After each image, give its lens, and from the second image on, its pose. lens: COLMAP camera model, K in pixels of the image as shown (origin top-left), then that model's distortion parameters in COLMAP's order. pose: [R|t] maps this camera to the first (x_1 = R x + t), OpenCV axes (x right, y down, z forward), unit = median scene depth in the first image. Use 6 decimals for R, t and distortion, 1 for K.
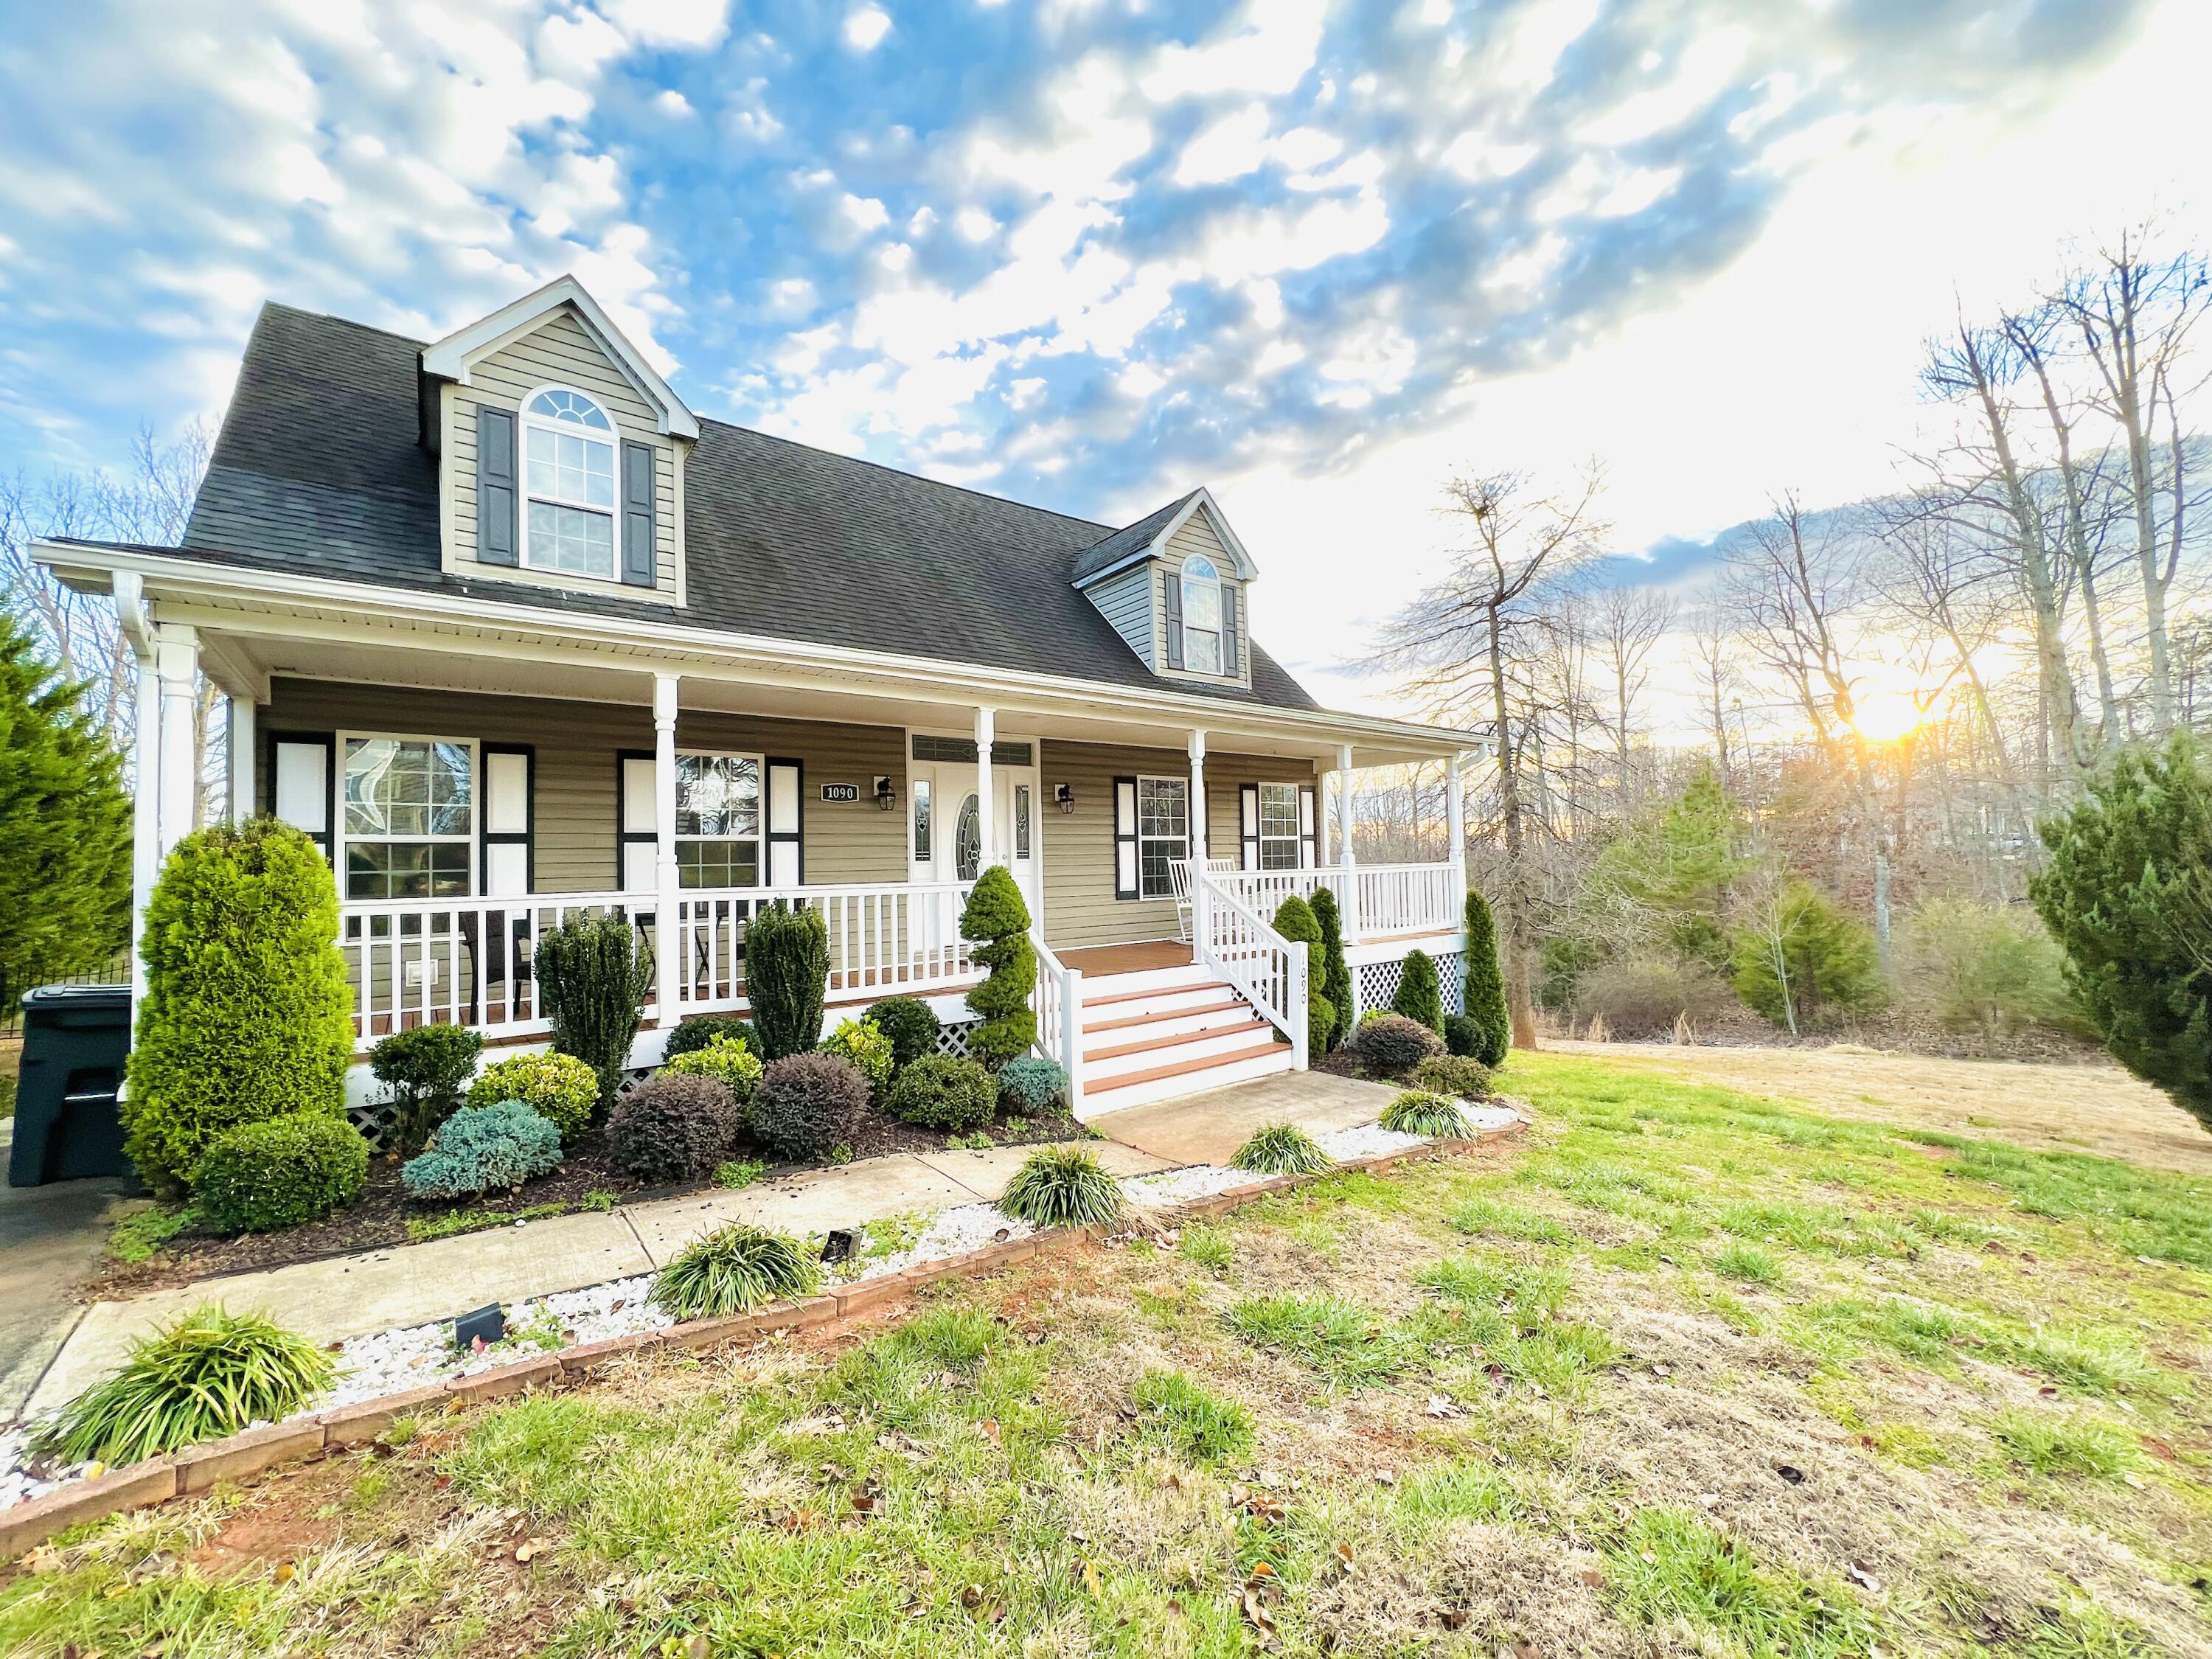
lens RADIAL K [[882.8, 0, 1108.7], [0, 882.8, 835.7], [0, 0, 1]] dist [-0.002842, 0.001178]
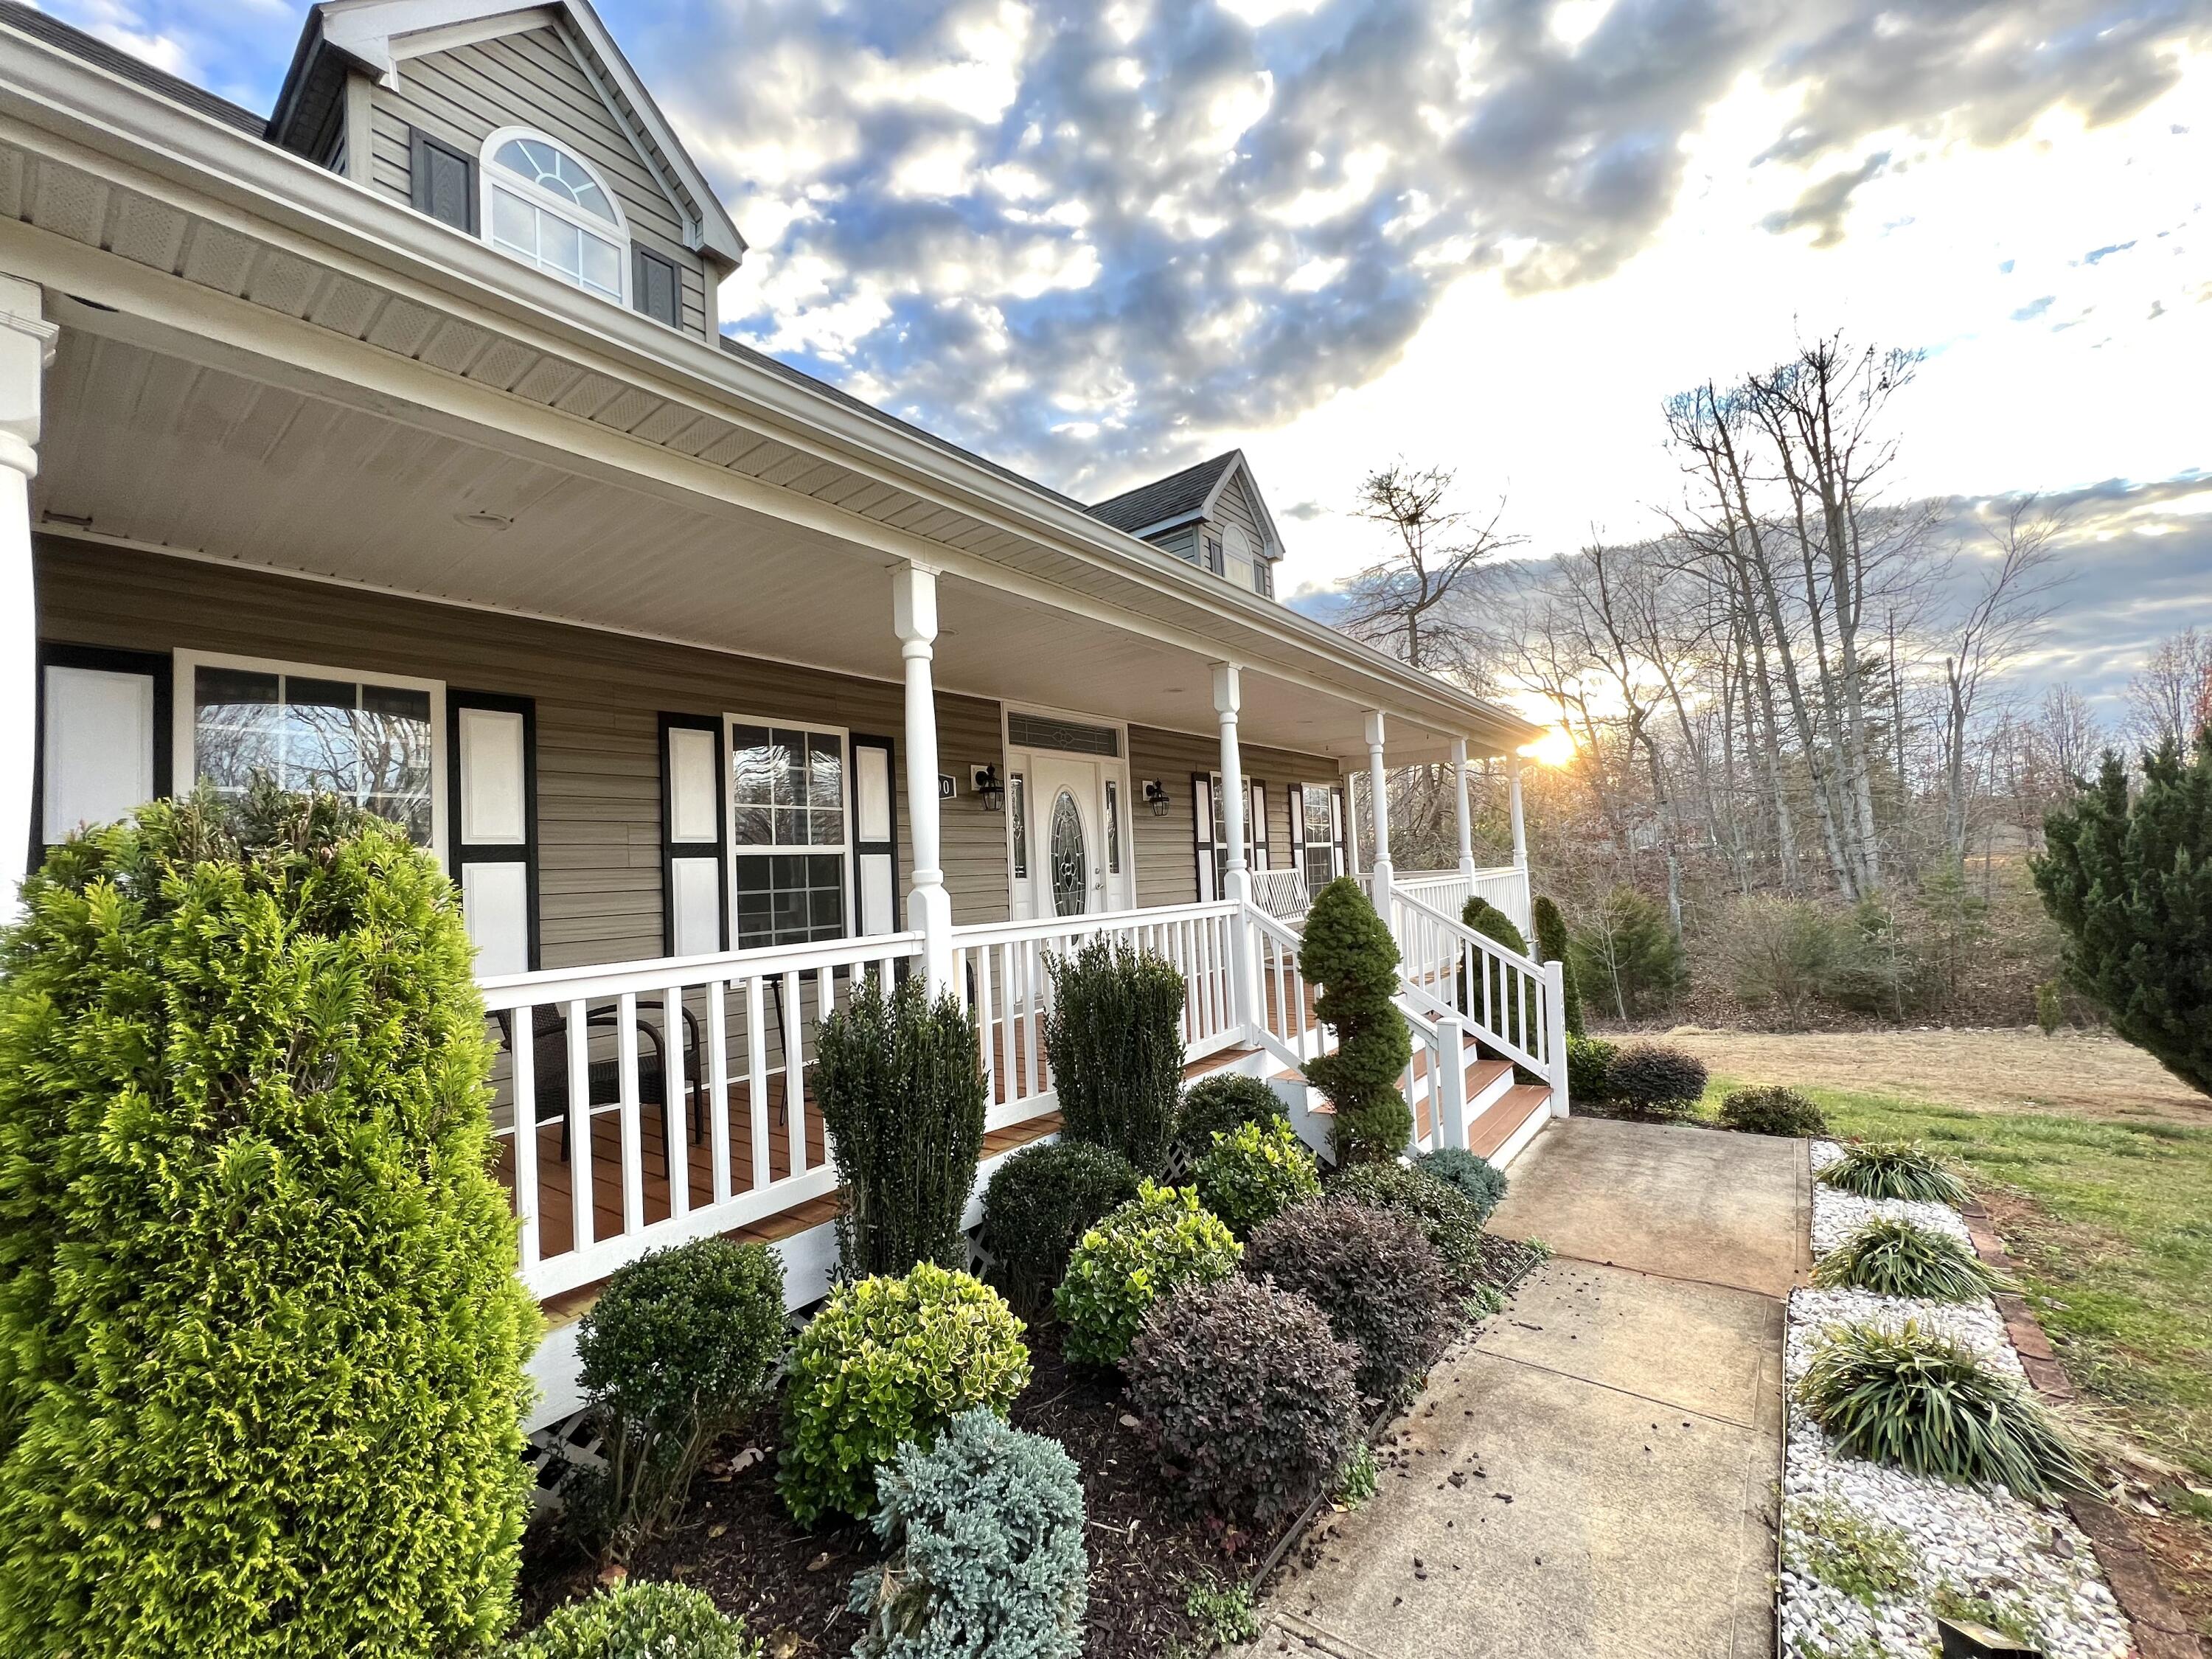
lens RADIAL K [[882.8, 0, 1108.1], [0, 882.8, 838.6], [0, 0, 1]] dist [-0.002842, 0.001178]
pose [[0.968192, -0.013914, 0.249821, -0.376687], [0.017984, 0.999740, -0.014016, 0.007733], [-0.249561, 0.018063, 0.968191, 0.284335]]
